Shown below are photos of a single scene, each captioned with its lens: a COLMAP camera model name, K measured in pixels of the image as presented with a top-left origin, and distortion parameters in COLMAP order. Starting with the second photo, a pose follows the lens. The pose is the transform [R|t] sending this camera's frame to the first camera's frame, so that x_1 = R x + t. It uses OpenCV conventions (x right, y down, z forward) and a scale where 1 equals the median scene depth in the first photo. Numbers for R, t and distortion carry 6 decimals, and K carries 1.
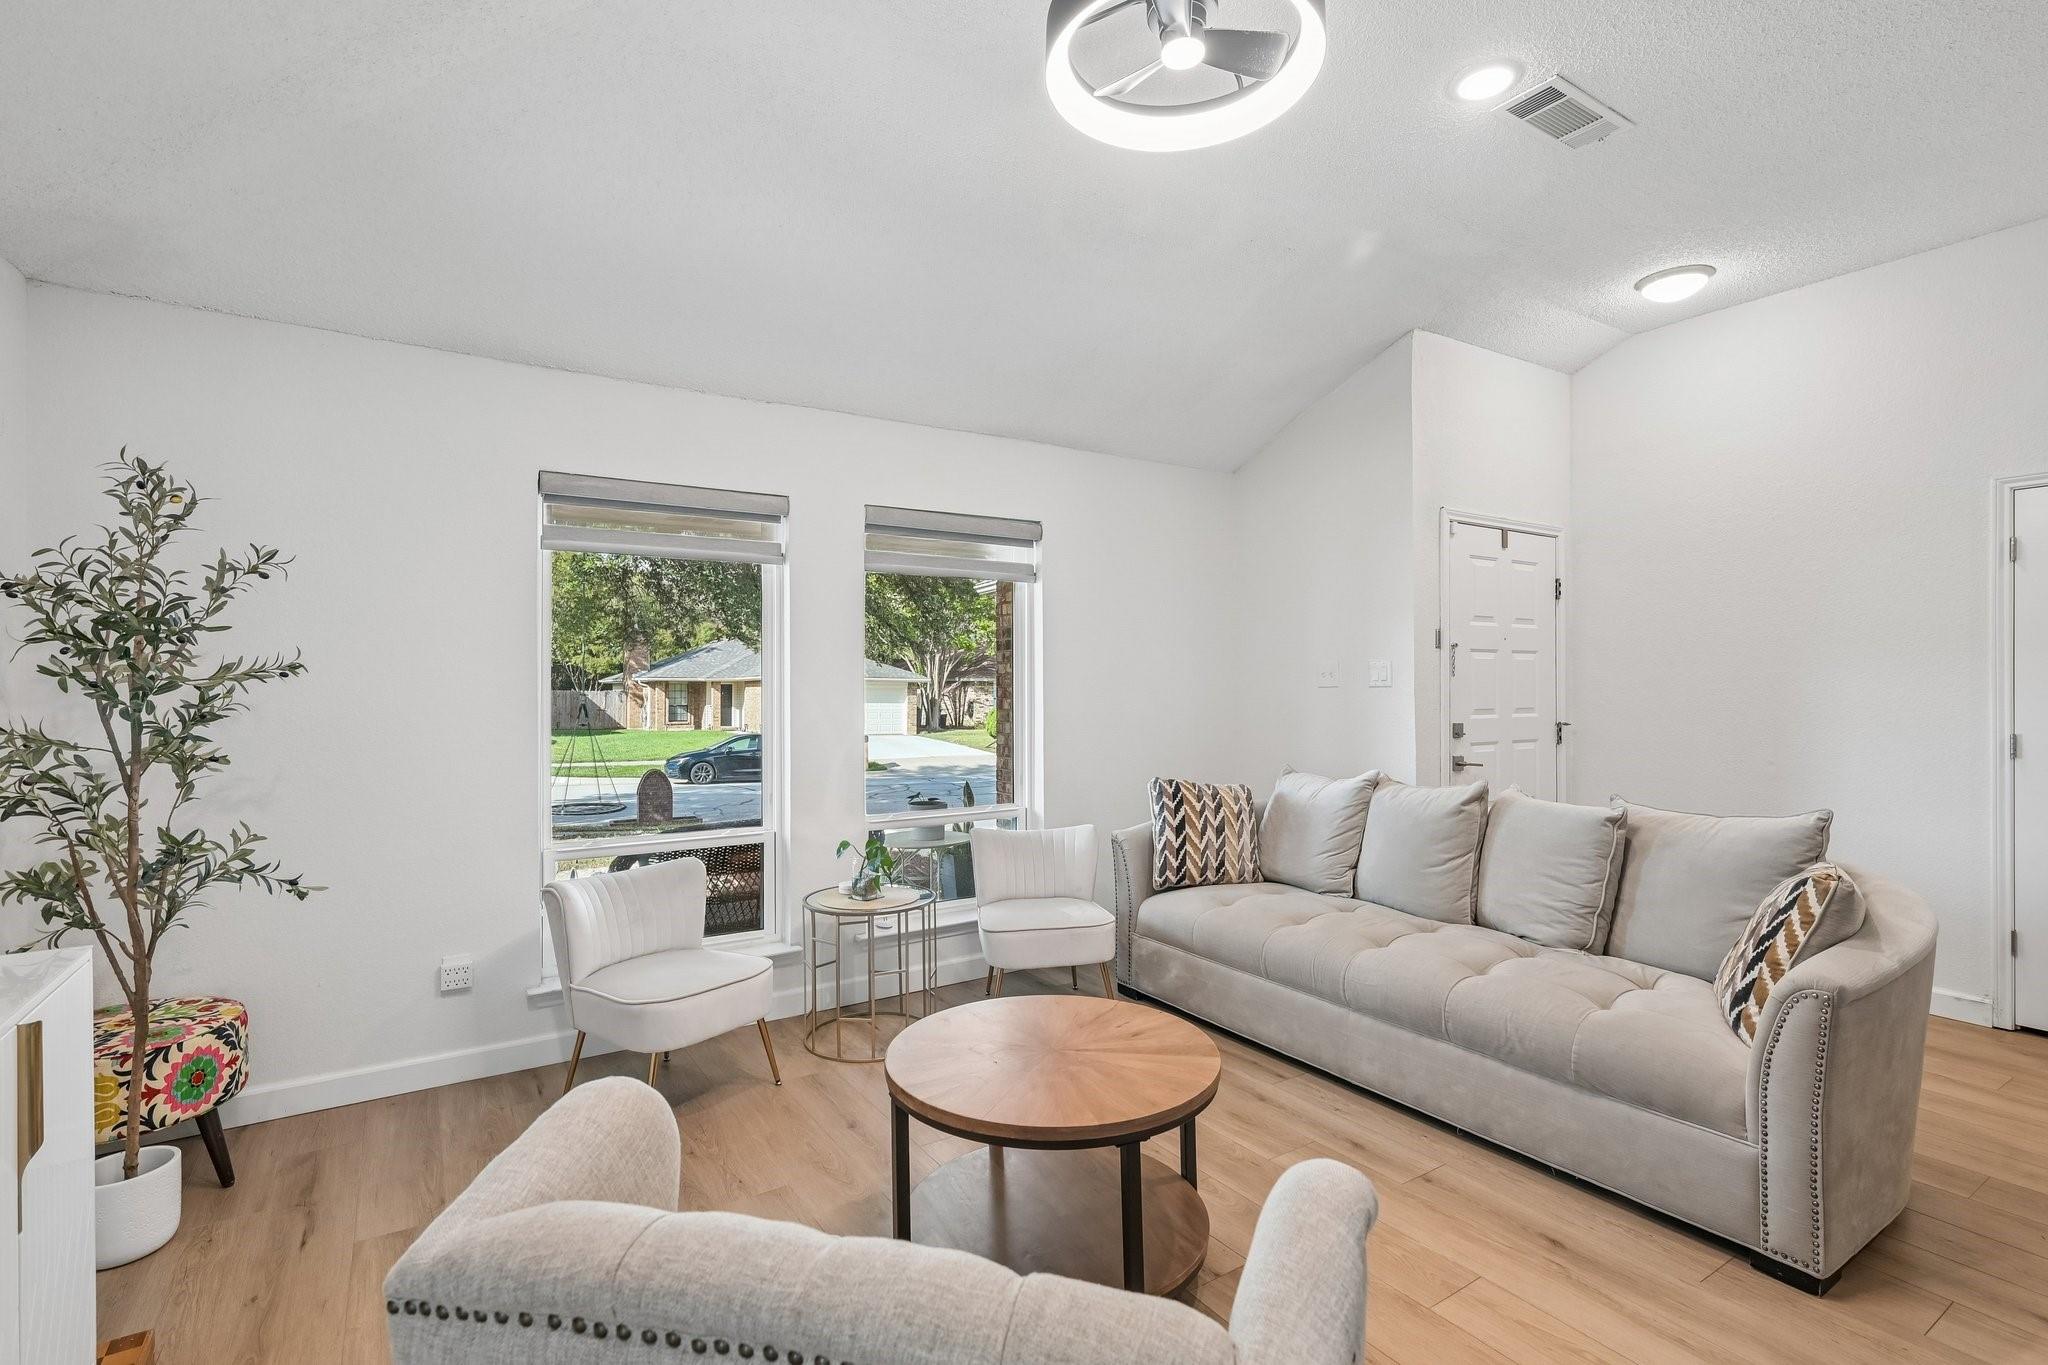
lens RADIAL K [[980.3, 0, 1024.0], [0, 980.3, 682.5], [0, 0, 1]] dist [-0.013259, 0.000147]
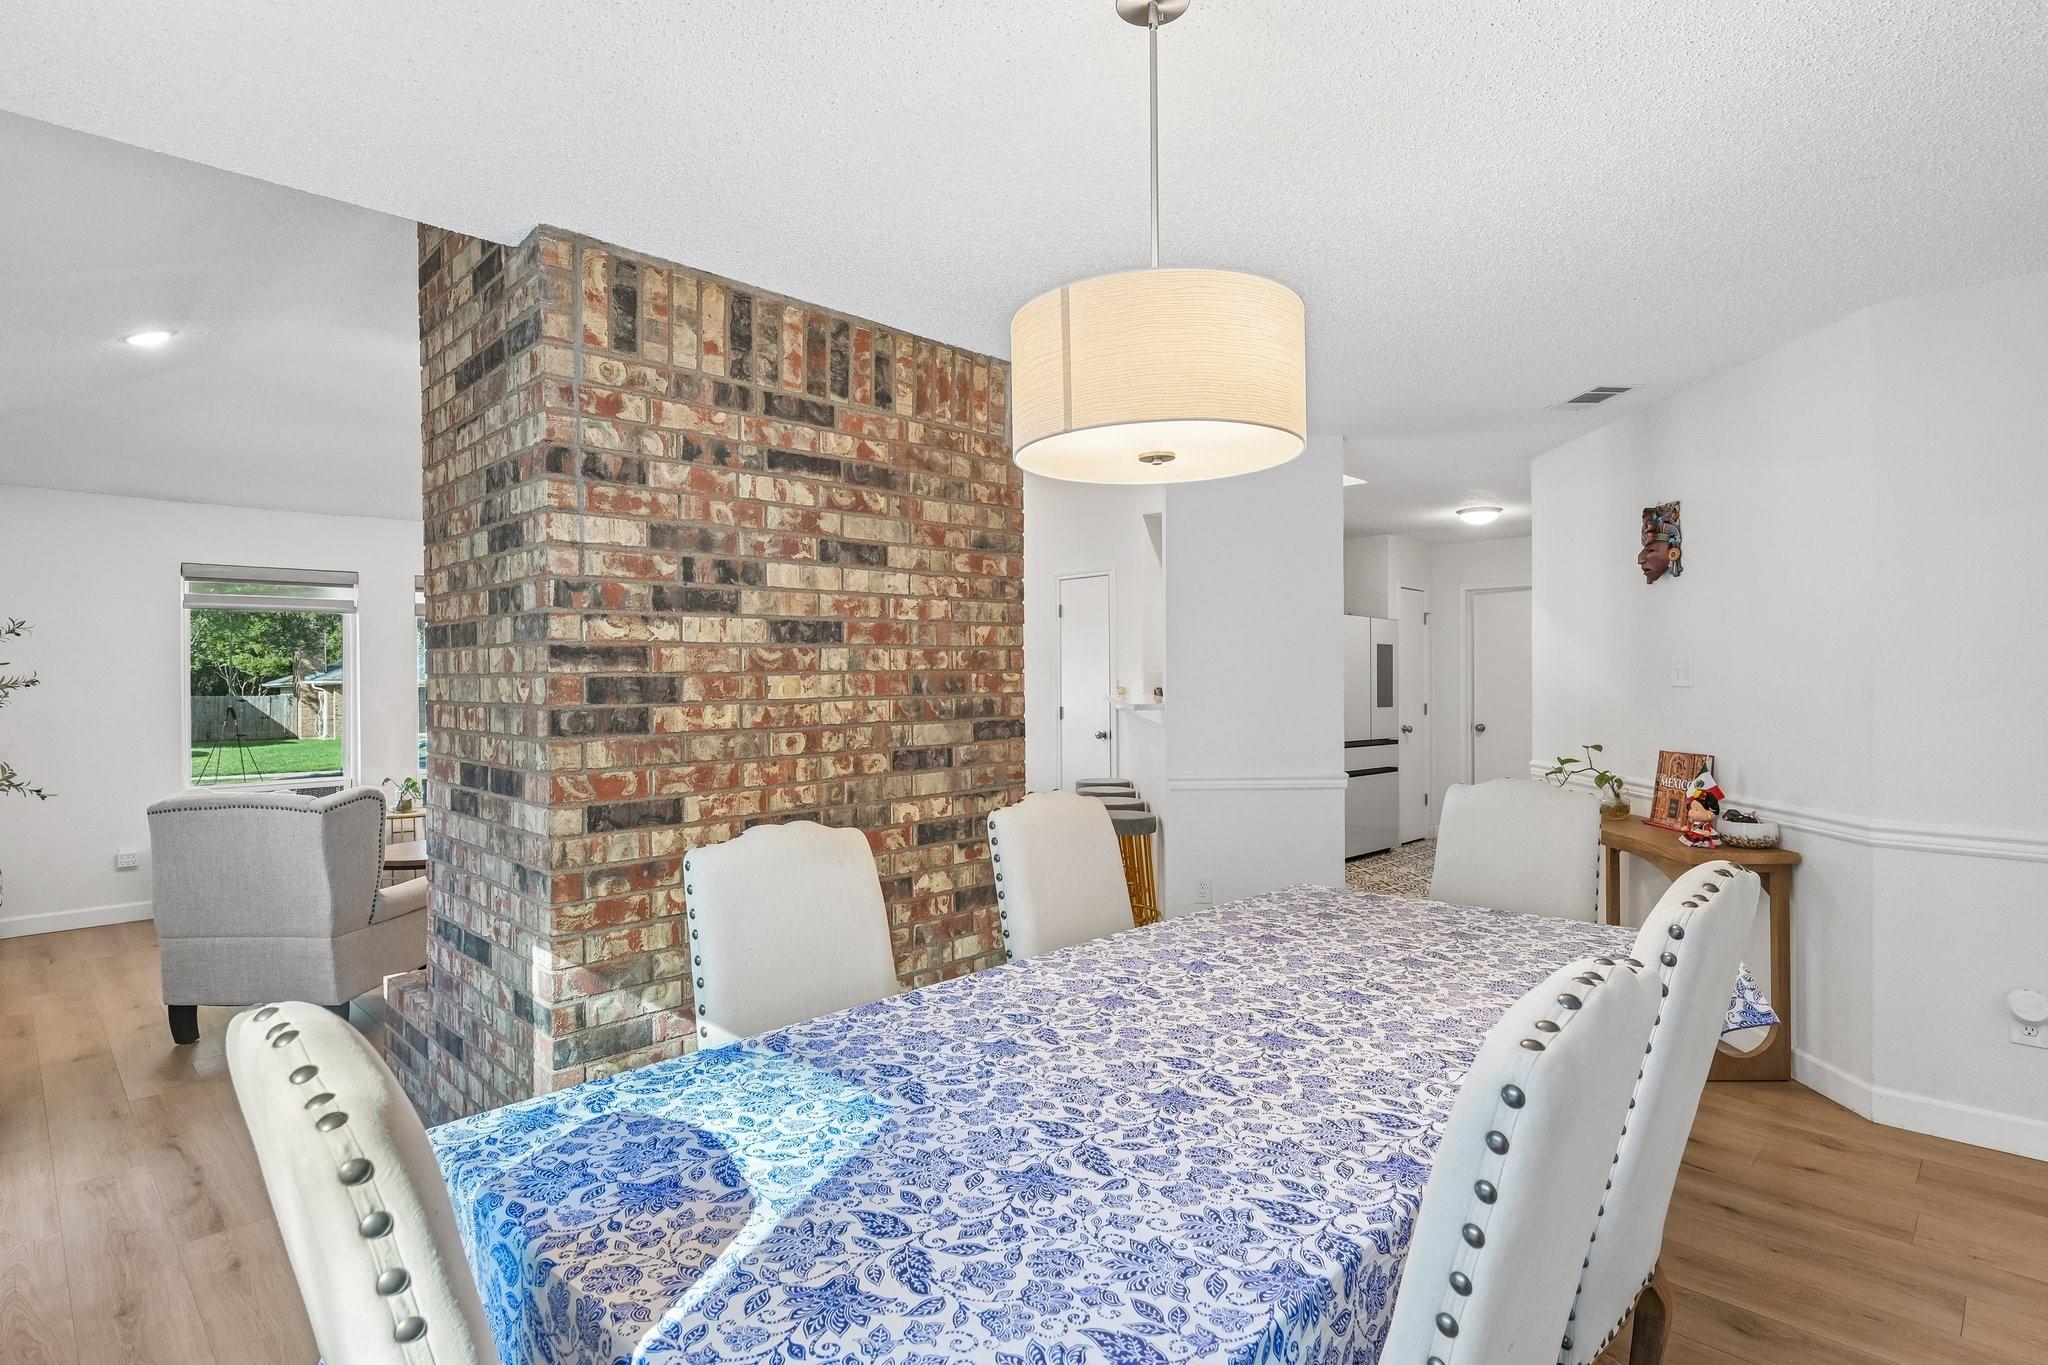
lens RADIAL K [[1027.9, 0, 1024.0], [0, 1027.9, 682.5], [0, 0, 1]] dist [0.000632, -0.000204]
pose [[0.975069, -0.006386, 0.221811, 0.339699], [0.006185, 0.999980, 0.001604, -0.002496], [-0.221817, -0.000192, 0.975088, -0.681601]]
